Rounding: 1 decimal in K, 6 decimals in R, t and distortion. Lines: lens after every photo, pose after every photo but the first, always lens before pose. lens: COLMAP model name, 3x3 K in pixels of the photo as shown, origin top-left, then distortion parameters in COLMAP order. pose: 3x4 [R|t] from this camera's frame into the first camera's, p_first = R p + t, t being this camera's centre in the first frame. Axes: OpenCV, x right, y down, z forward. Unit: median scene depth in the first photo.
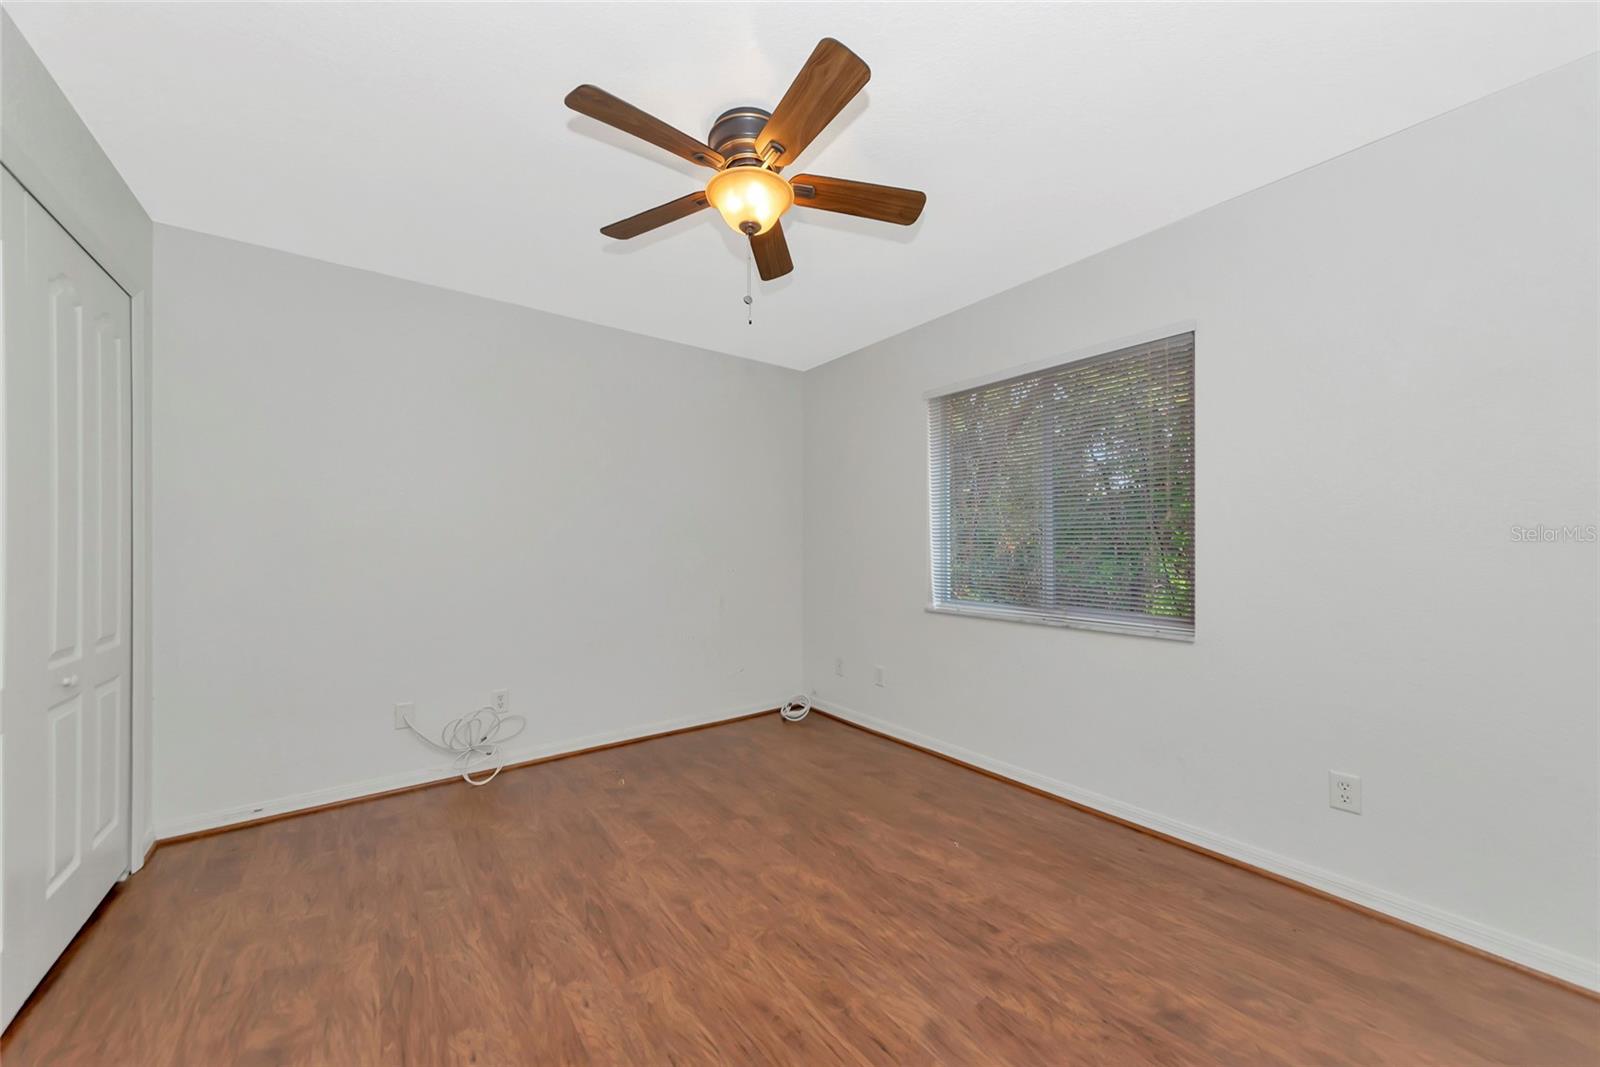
lens RADIAL K [[574.5, 0, 809.0], [0, 574.5, 536.9], [0, 0, 1]] dist [-0.000954, -0.000021]
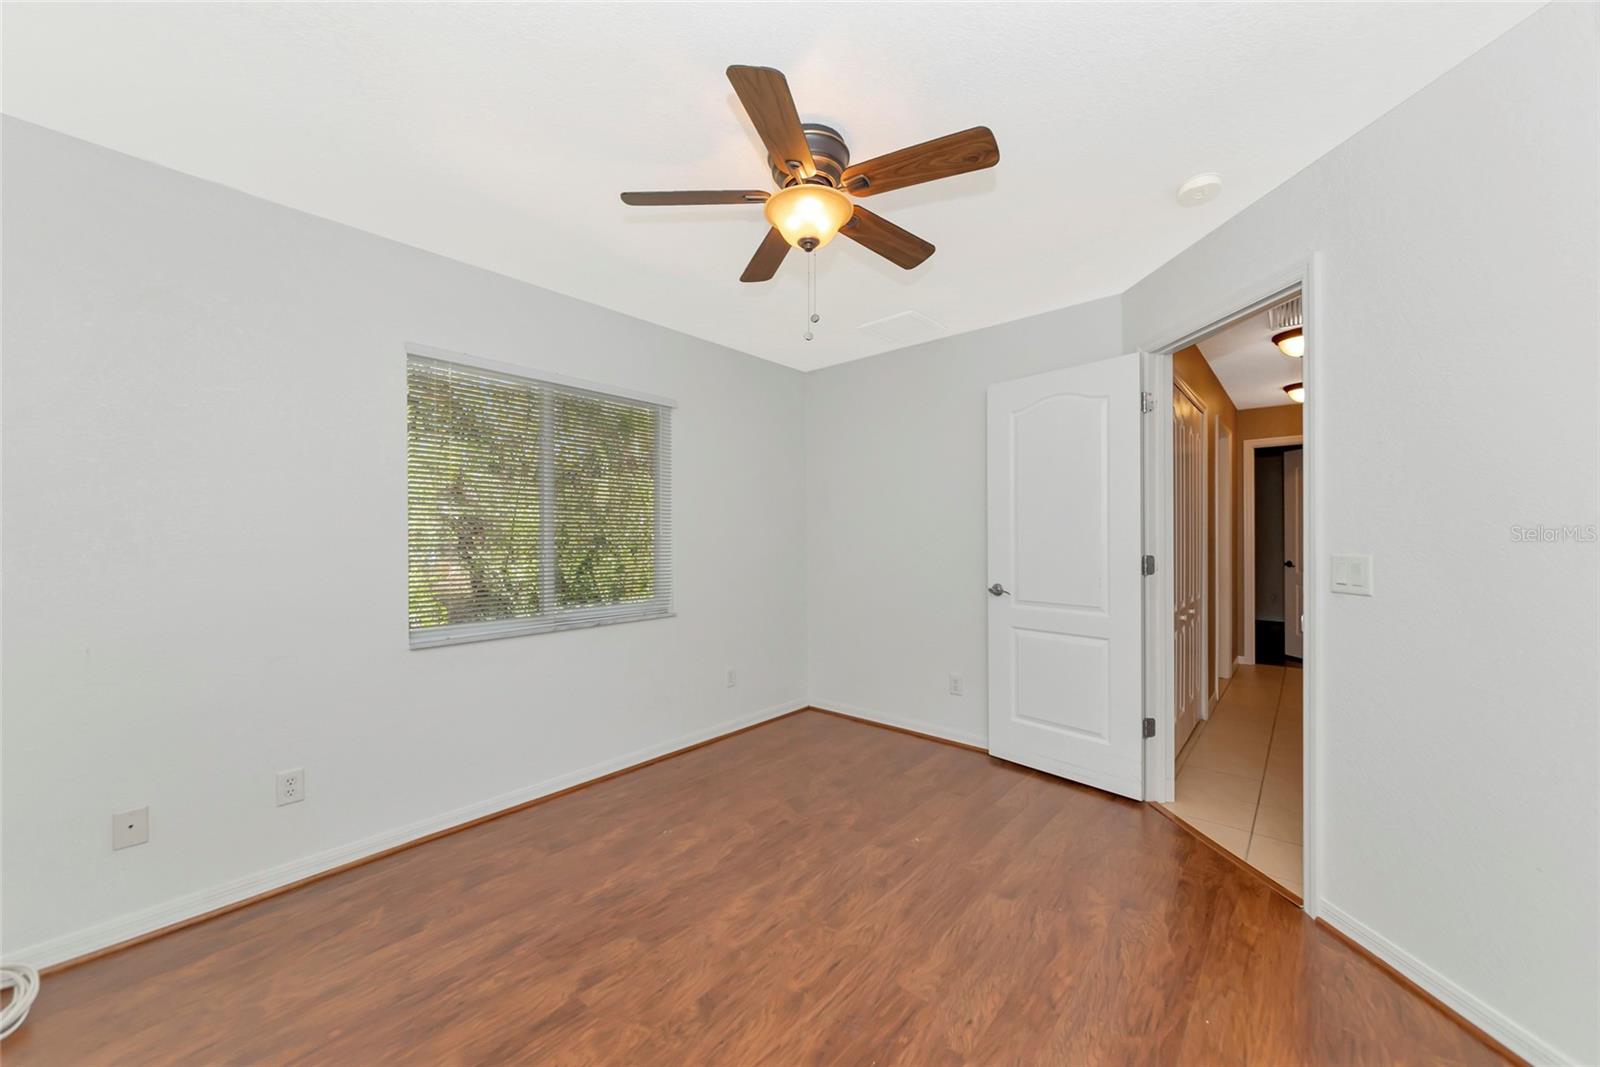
lens RADIAL K [[574.5, 0, 809.0], [0, 574.5, 536.9], [0, 0, 1]] dist [-0.000954, -0.000021]
pose [[-0.186886, -0.000305, 0.982382, -1.089106], [-0.006343, 0.999979, -0.000896, -0.021575], [-0.982361, -0.006399, -0.186884, 1.214327]]
